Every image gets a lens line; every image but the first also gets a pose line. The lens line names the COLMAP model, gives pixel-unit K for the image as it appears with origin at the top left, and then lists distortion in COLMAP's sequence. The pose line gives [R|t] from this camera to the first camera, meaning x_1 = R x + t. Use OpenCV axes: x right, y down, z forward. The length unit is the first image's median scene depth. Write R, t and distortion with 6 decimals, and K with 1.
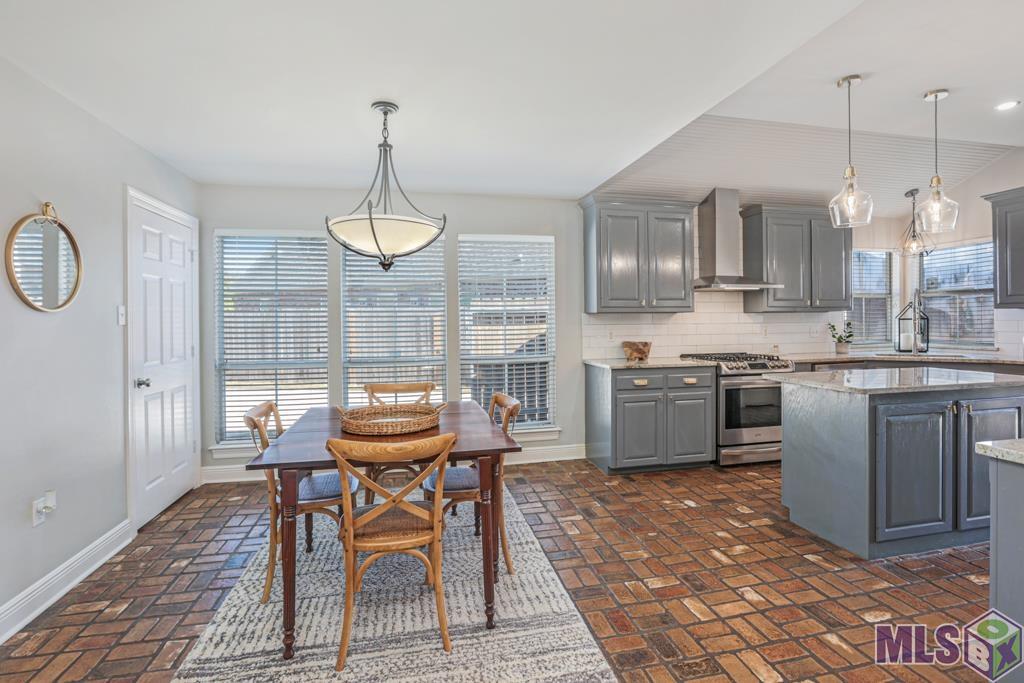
lens RADIAL K [[481.6, 0, 514.9], [0, 481.6, 327.6], [0, 0, 1]] dist [-0.001995, 0.000260]
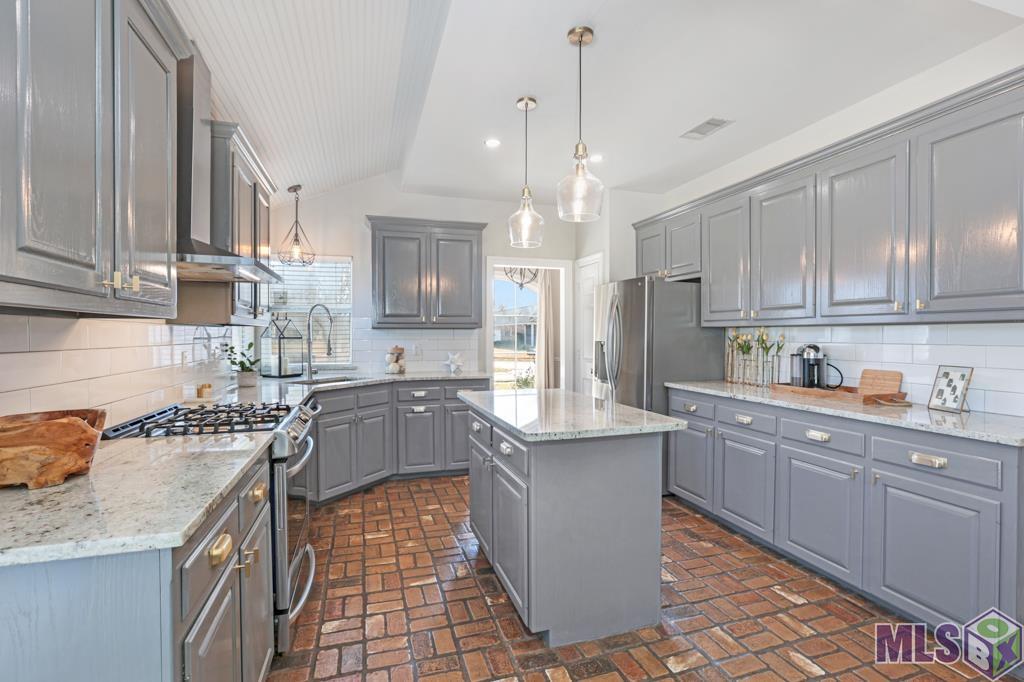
lens RADIAL K [[477.8, 0, 512.0], [0, 477.8, 341.0], [0, 0, 1]] dist [-0.000731, -0.000031]
pose [[-0.091269, -0.000352, 0.995826, -0.048667], [0.012292, 0.999923, 0.001480, -0.010577], [-0.995750, 0.012376, -0.091258, 0.818294]]
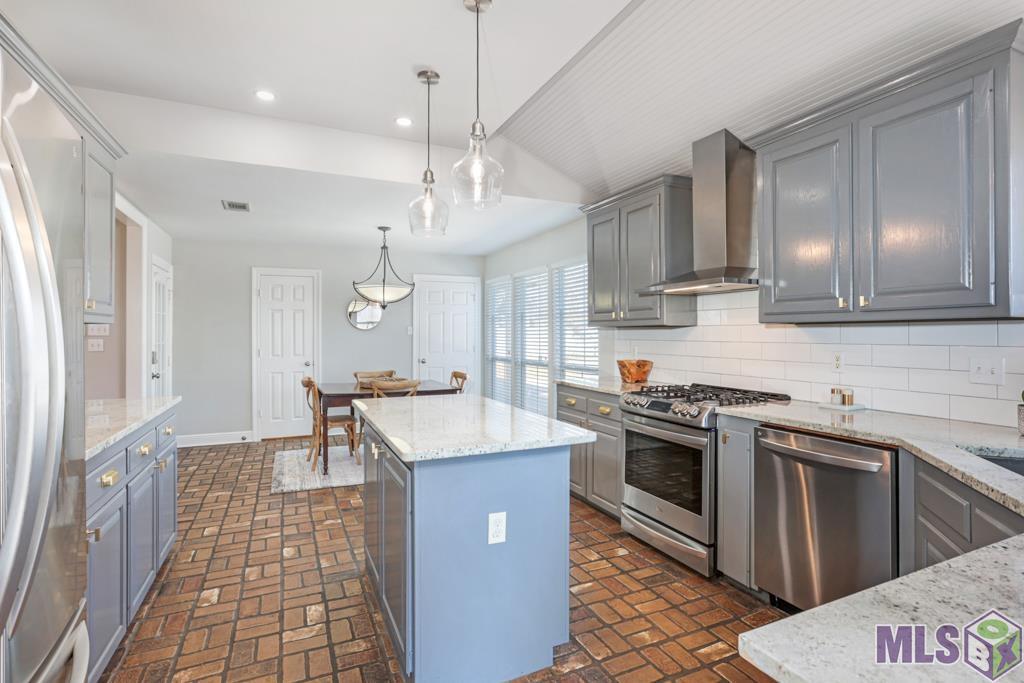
lens RADIAL K [[492.9, 0, 516.7], [0, 492.9, 334.7], [0, 0, 1]] dist [-0.001578, 0.000104]
pose [[0.214704, 0.013244, -0.976589, 1.142134], [-0.013811, 0.999849, 0.010523, -0.023206], [0.976581, 0.011228, 0.214855, 0.670486]]
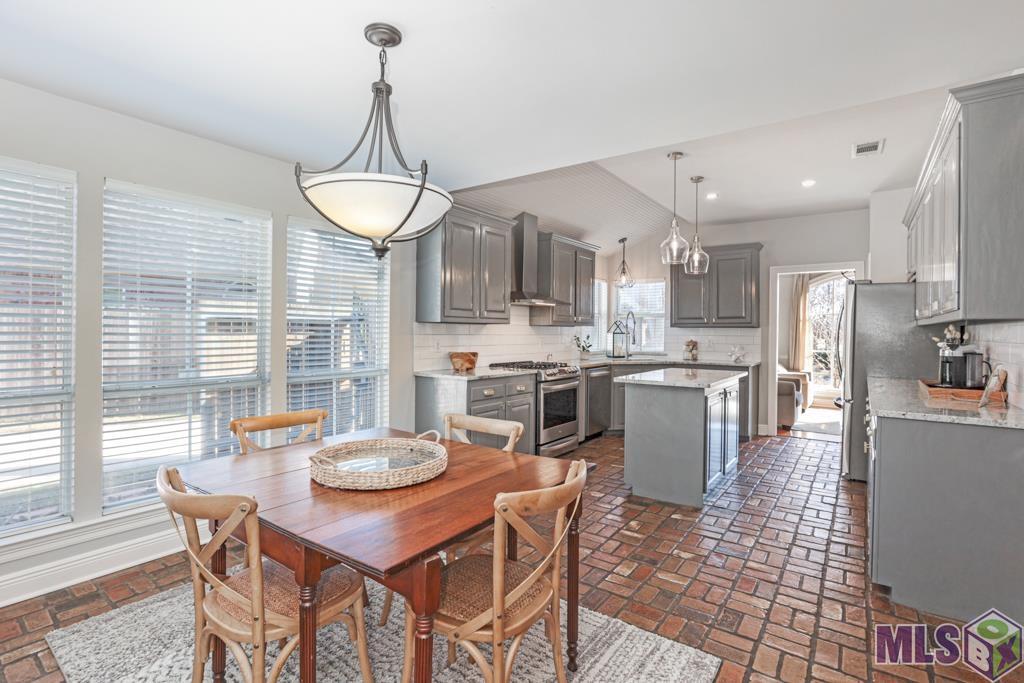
lens RADIAL K [[492.9, 0, 516.7], [0, 492.9, 334.7], [0, 0, 1]] dist [-0.001578, 0.000104]
pose [[0.748047, 0.011315, 0.663549, -0.371628], [-0.005965, 0.999929, -0.010326, 0.003020], [-0.663618, 0.003766, 0.748062, 0.183301]]
